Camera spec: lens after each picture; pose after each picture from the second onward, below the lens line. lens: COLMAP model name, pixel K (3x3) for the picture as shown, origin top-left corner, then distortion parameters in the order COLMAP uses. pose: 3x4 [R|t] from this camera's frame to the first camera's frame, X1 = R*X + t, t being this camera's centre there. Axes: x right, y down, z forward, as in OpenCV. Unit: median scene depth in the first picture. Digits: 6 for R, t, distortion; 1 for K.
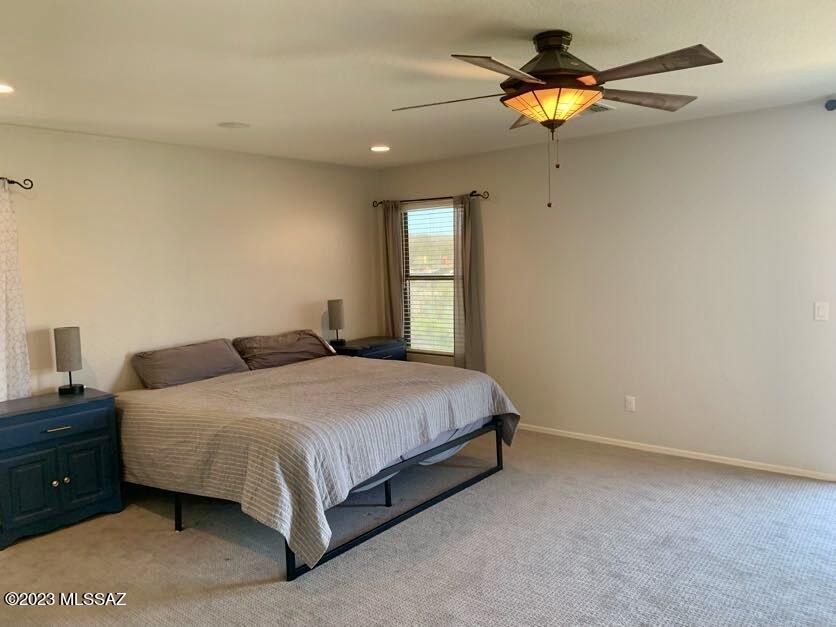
lens RADIAL K [[634.9, 0, 421.9], [0, 634.9, 313.2], [0, 0, 1]] dist [0.056764, -0.076495]
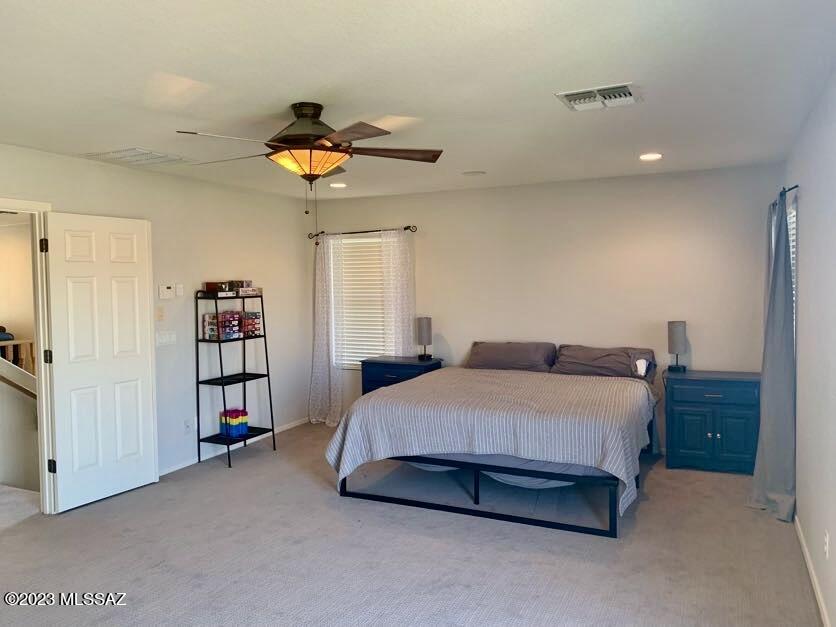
lens RADIAL K [[634.9, 0, 422.6], [0, 634.9, 311.3], [0, 0, 1]] dist [0.056764, -0.076495]
pose [[0.242411, 0.079331, -0.966925, 0.964395], [-0.083085, 0.994687, 0.060779, -0.088546], [0.966610, 0.065603, 0.247714, 0.607558]]
